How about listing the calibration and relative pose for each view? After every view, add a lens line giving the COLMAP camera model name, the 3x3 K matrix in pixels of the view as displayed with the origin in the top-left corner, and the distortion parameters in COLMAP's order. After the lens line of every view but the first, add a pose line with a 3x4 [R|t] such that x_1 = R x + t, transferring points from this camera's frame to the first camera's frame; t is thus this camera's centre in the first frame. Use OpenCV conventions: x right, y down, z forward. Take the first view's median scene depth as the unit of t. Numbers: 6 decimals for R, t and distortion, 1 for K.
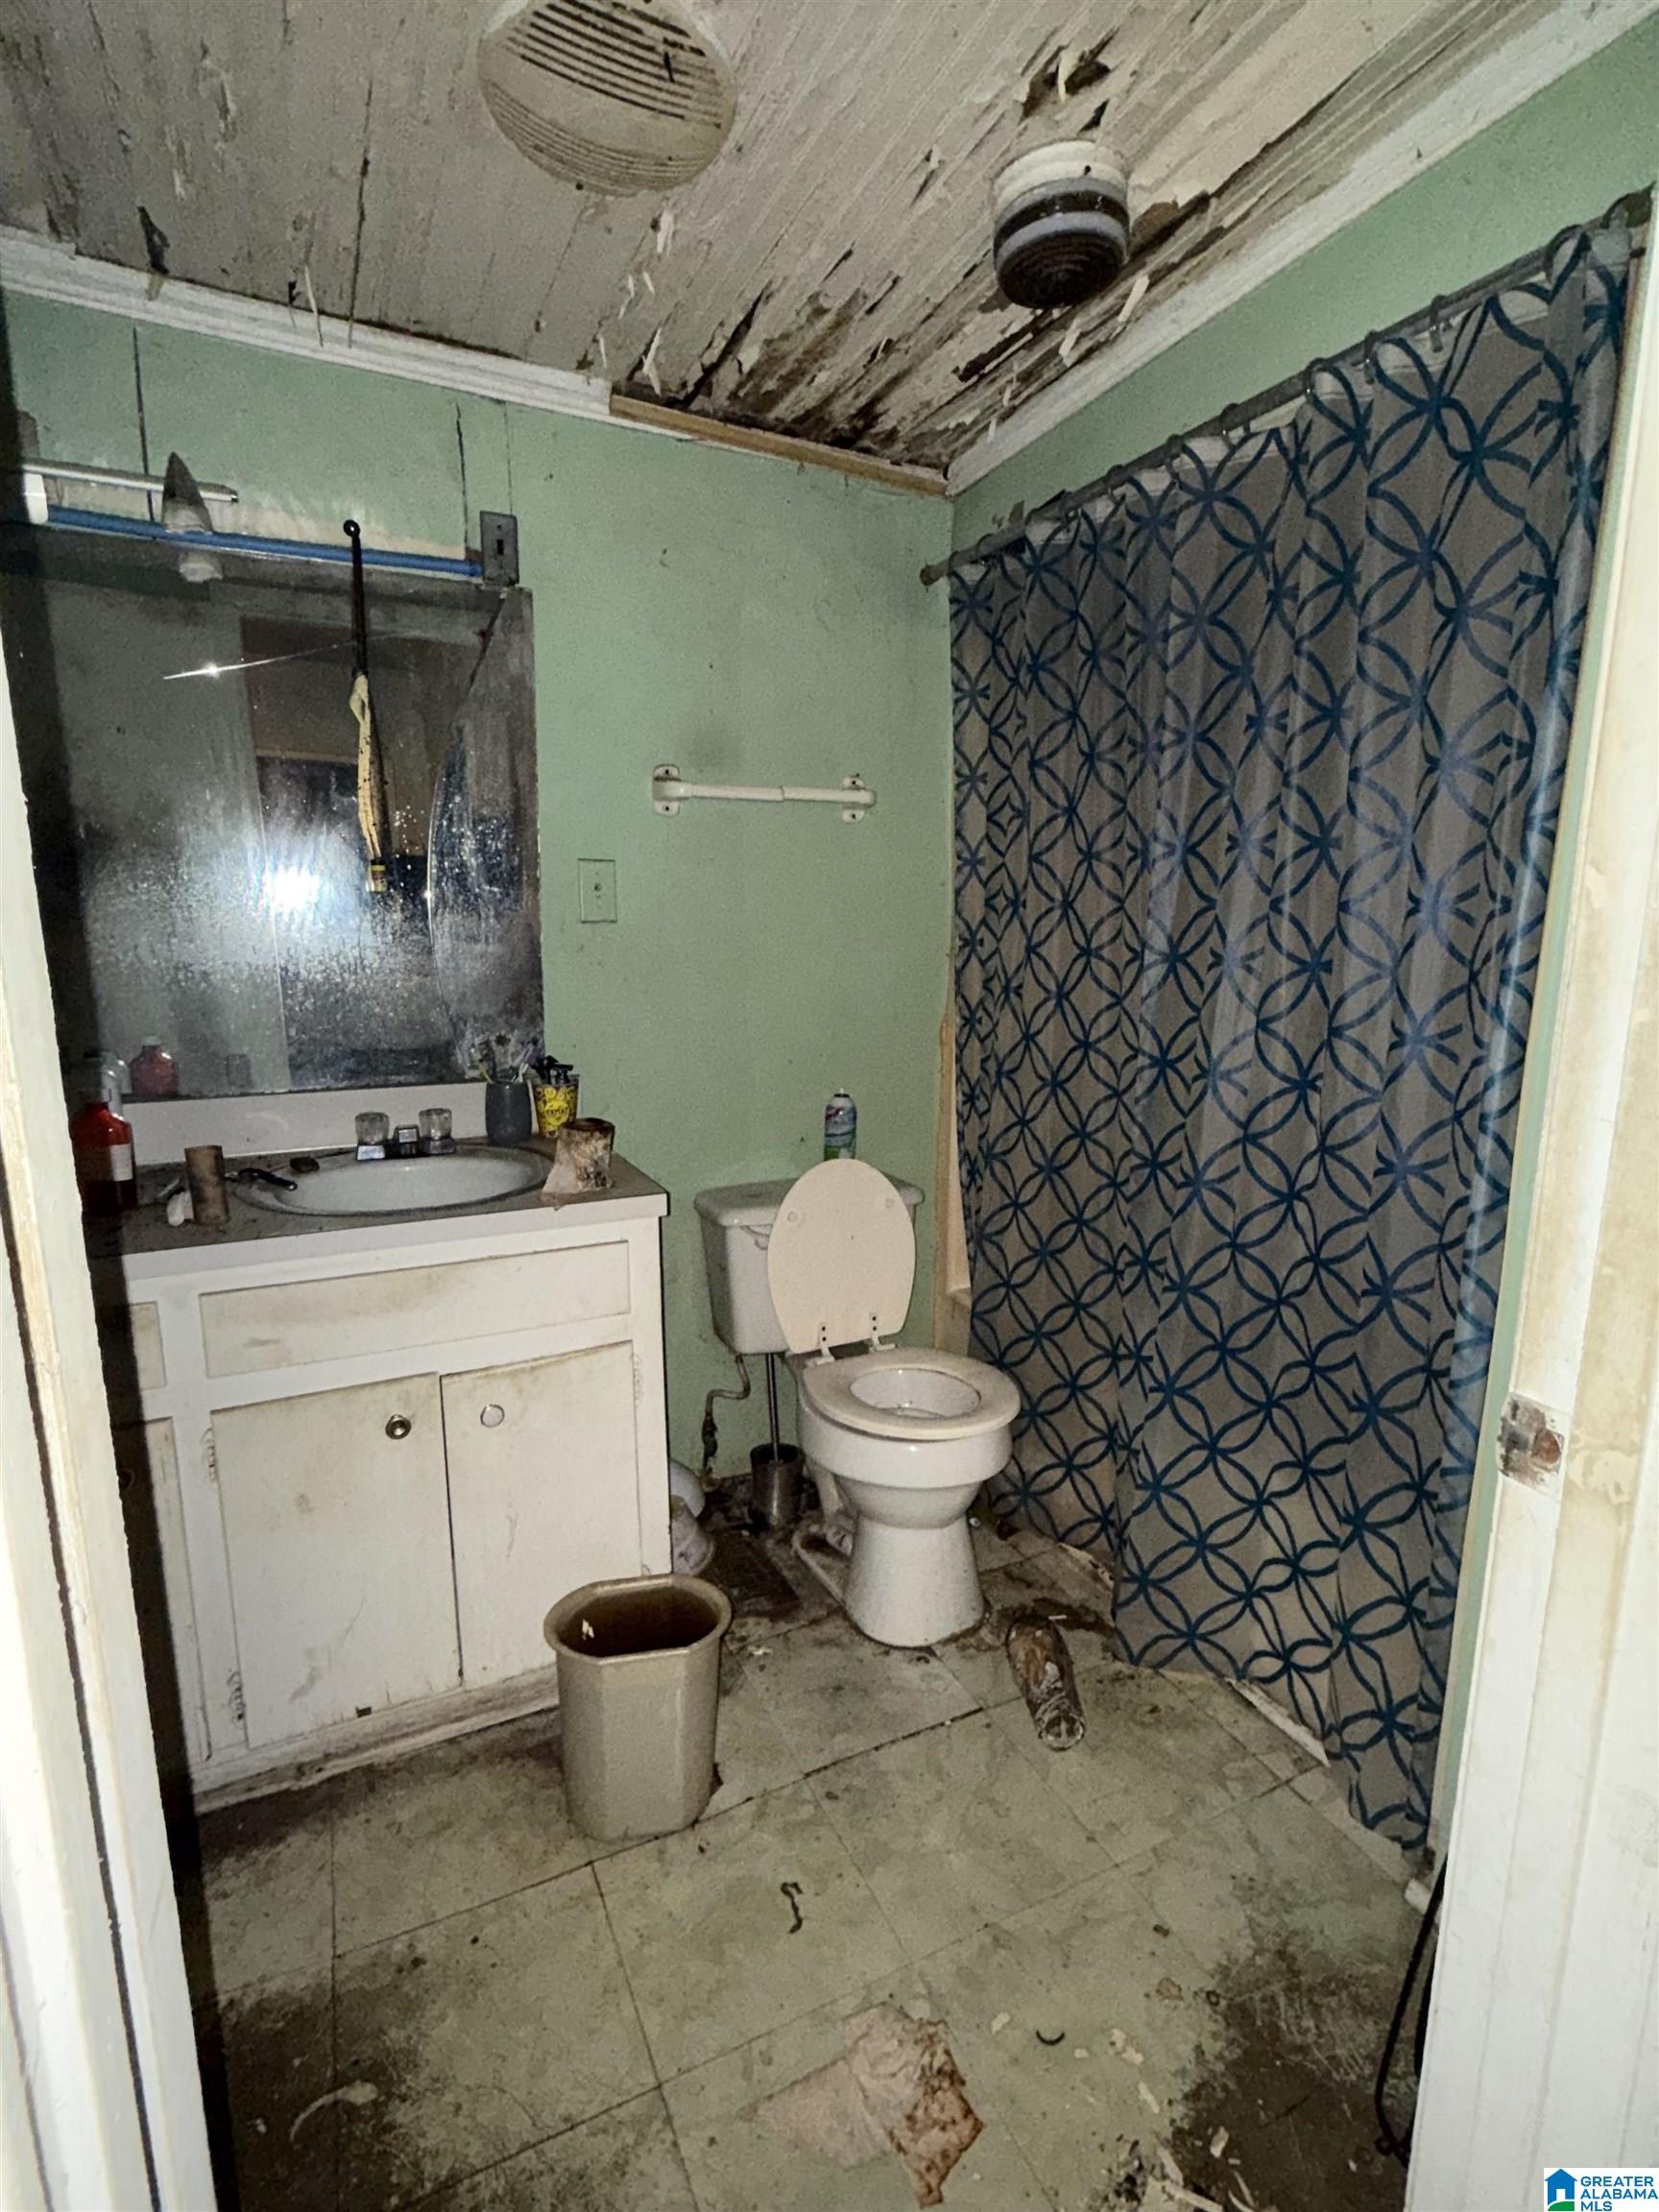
lens RADIAL K [[1058.4, 0, 833.6], [0, 1058.4, 1103.2], [0, 0, 1]] dist [0.000224, -0.000481]
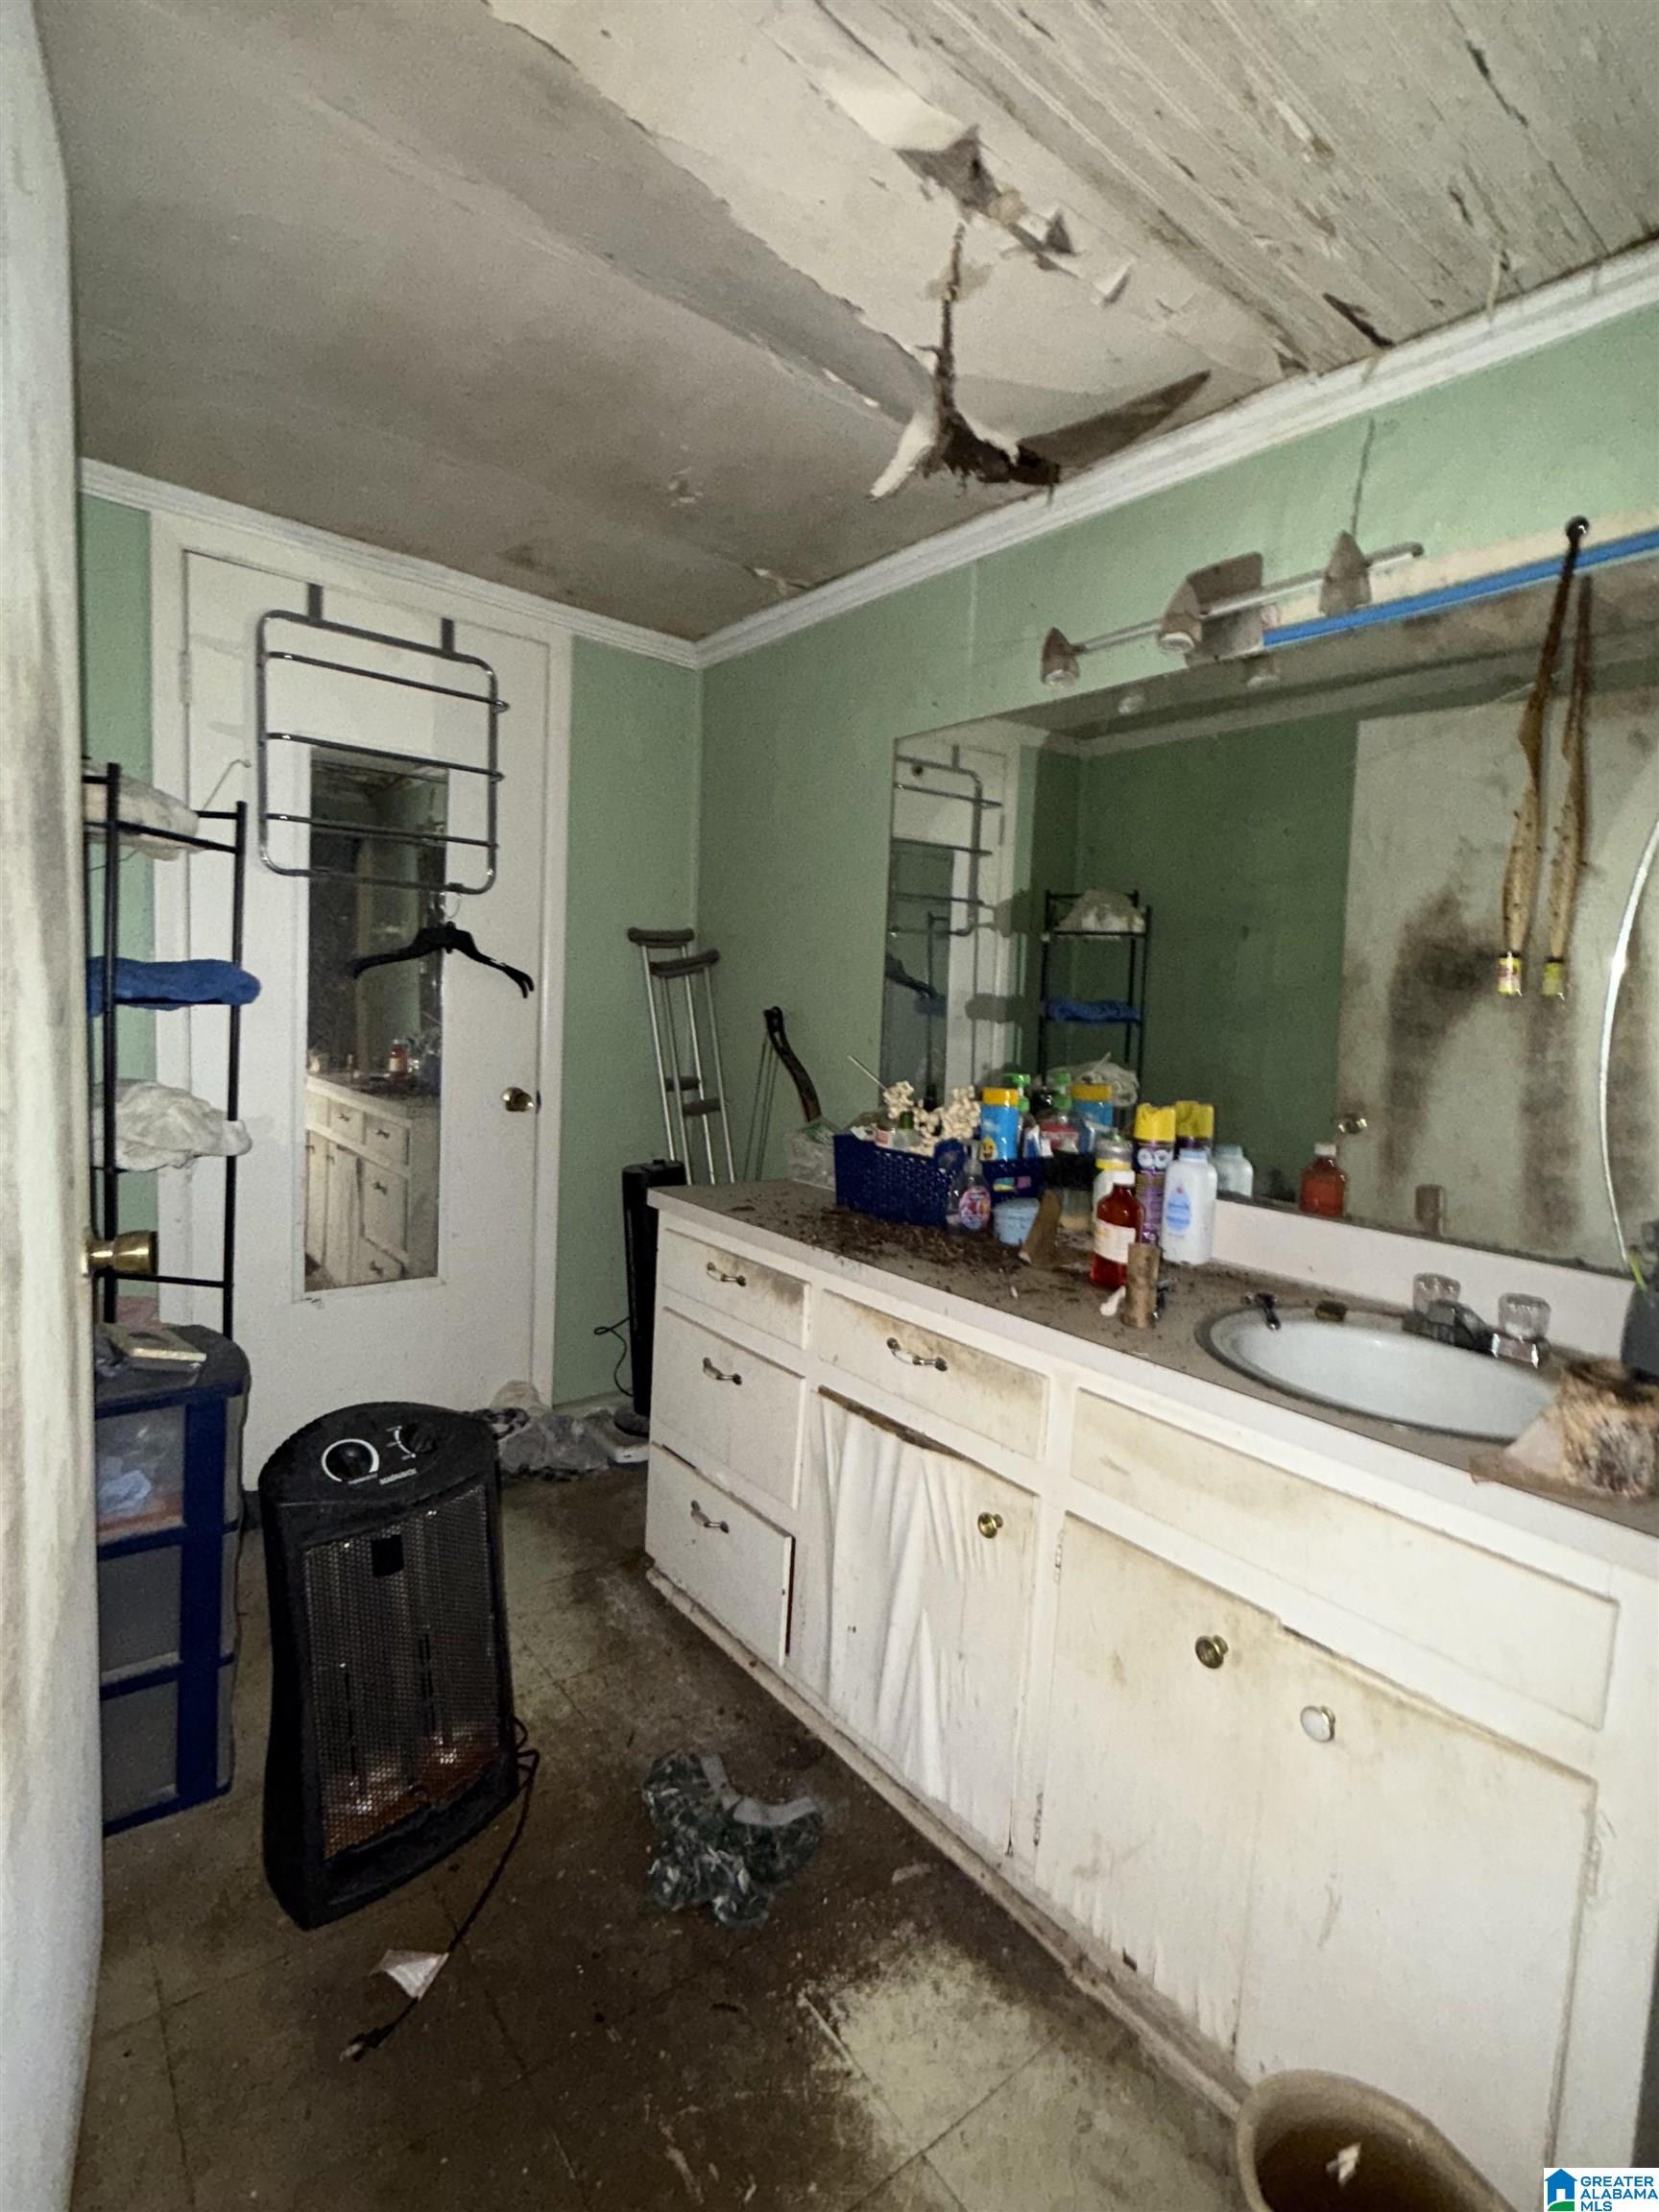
lens RADIAL K [[1058.4, 0, 832.0], [0, 1058.4, 1100.8], [0, 0, 1]] dist [0.000224, -0.000481]
pose [[0.219808, 0.095592, -0.970848, 0.200779], [-0.224632, 0.973405, 0.044985, -0.051280], [0.949329, 0.208195, 0.235435, 0.376610]]
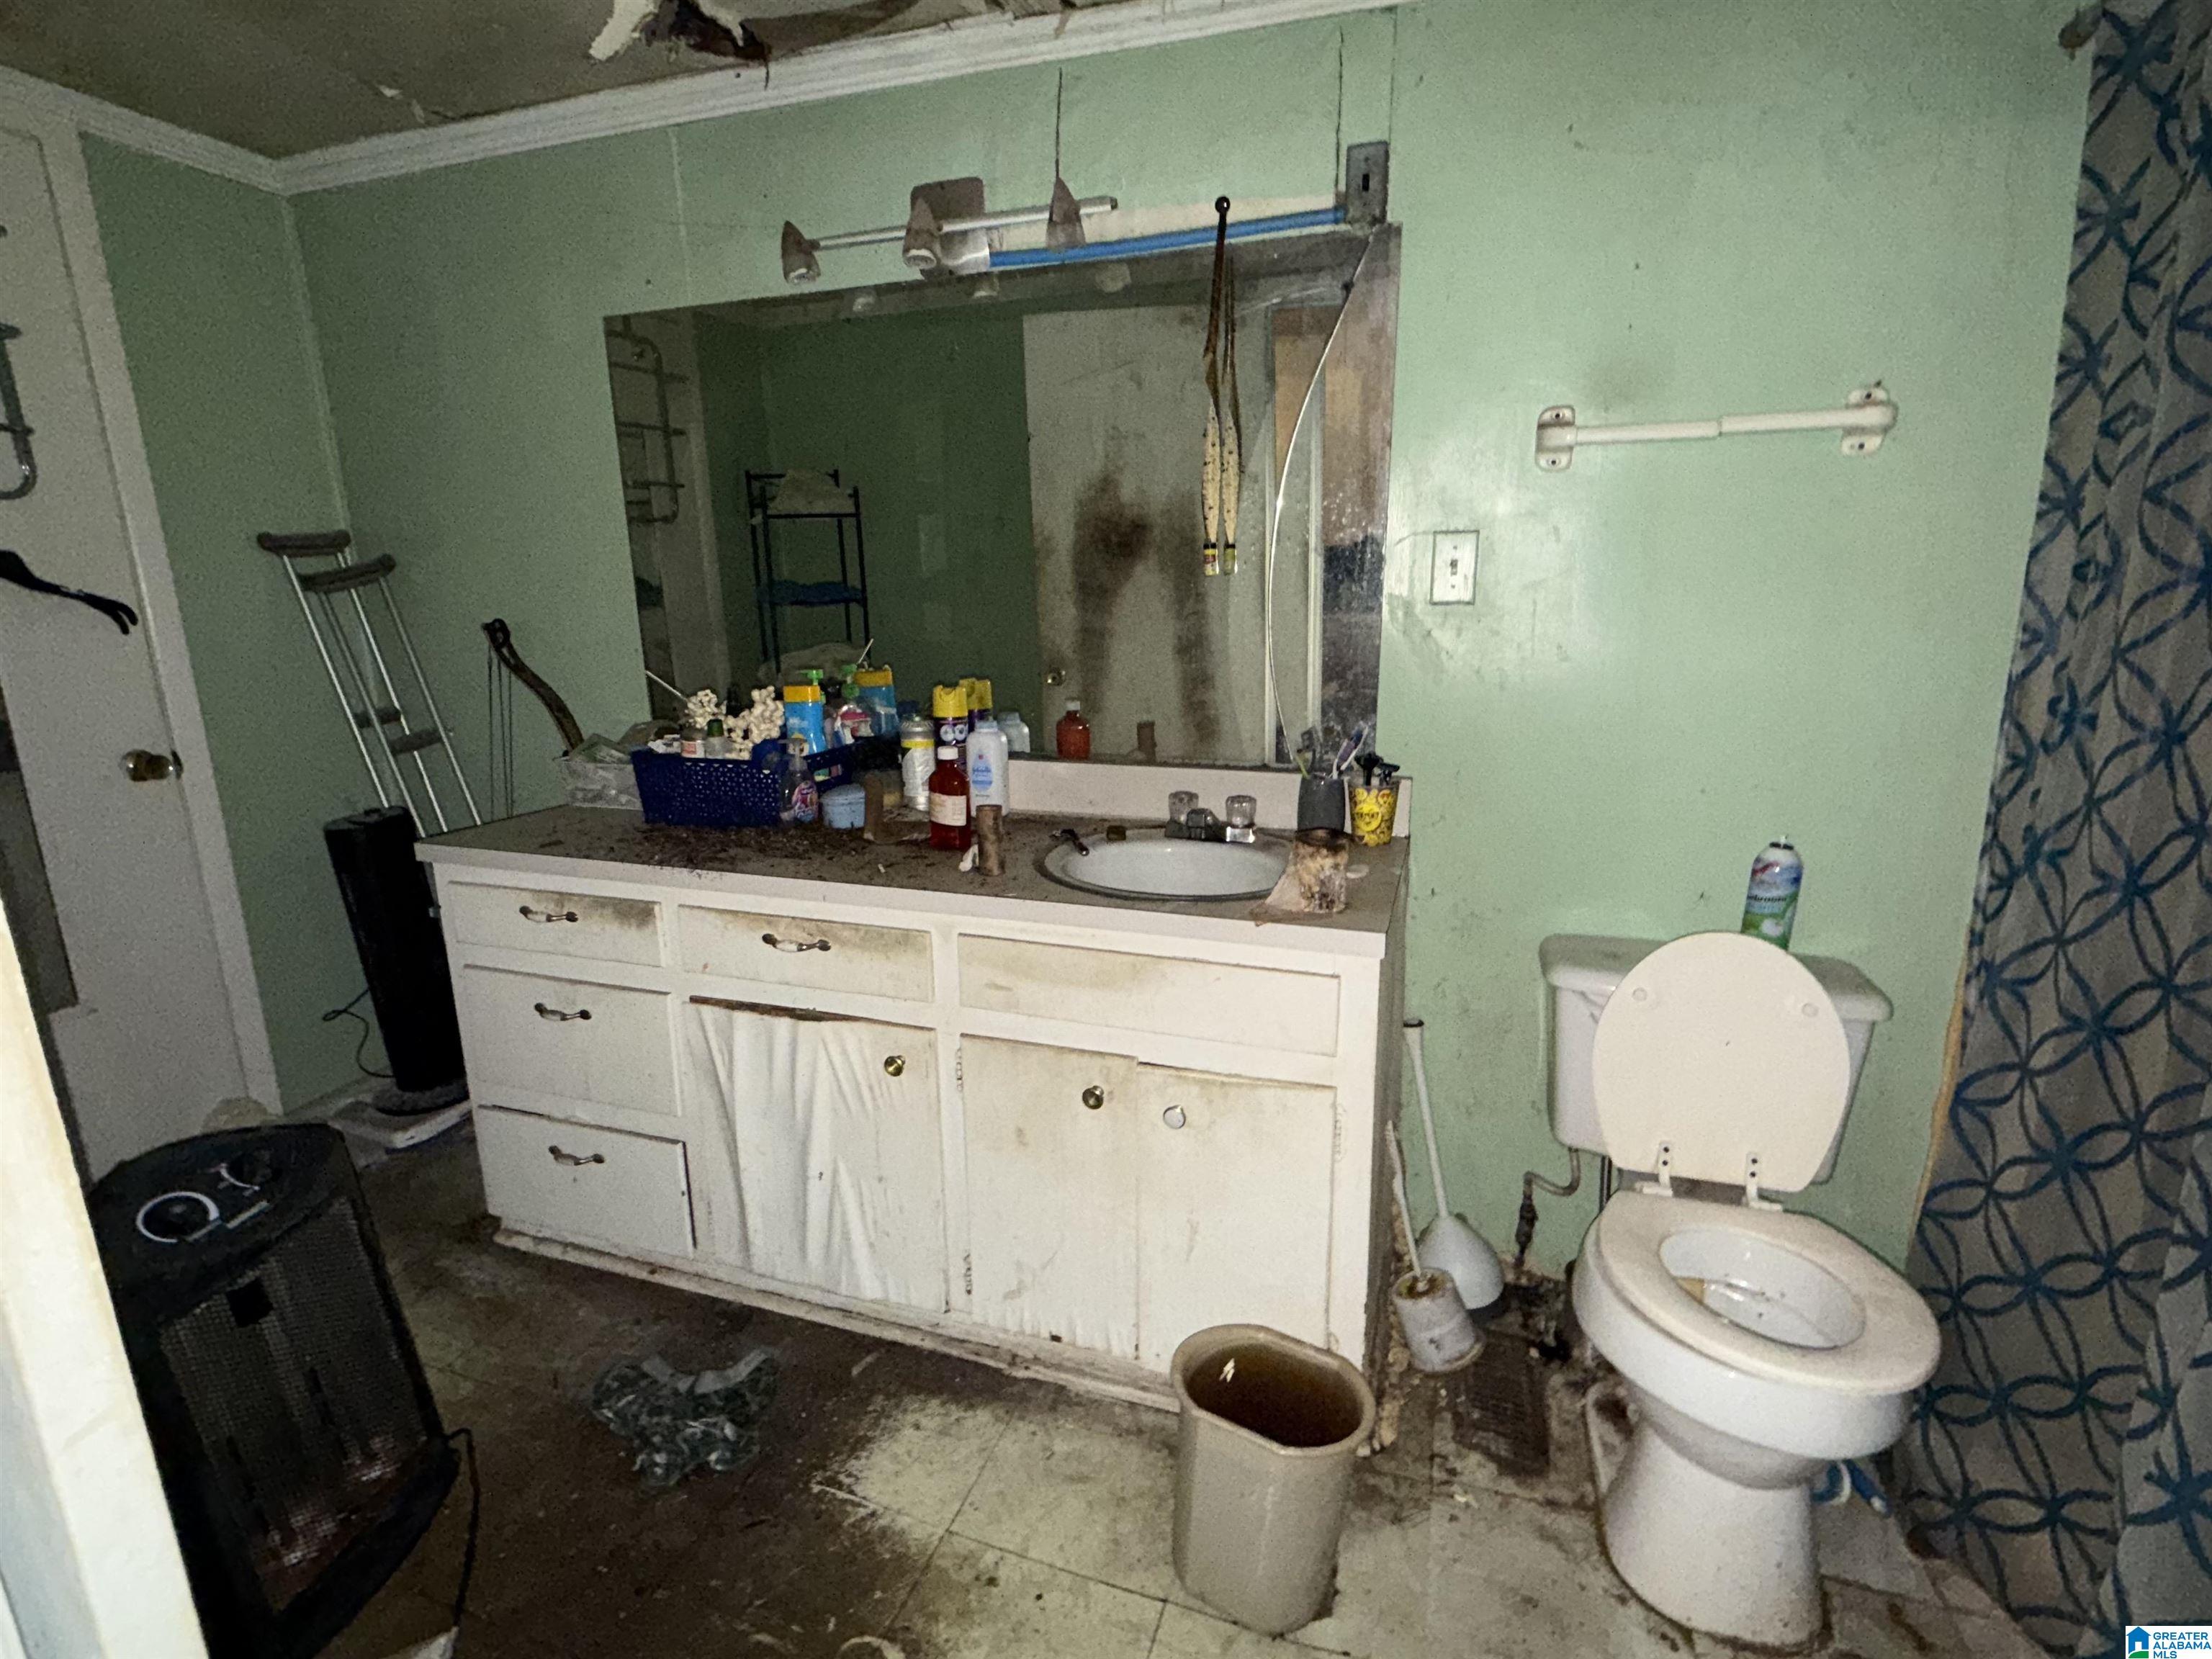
lens RADIAL K [[1058.4, 0, 1096.3], [0, 1058.4, 827.9], [0, 0, 1]] dist [0.000224, -0.000481]
pose [[0.705308, 0.147835, -0.693315, 0.223511], [-0.110063, 0.988990, 0.098914, -0.049764], [0.700305, 0.006543, 0.713814, 0.205992]]
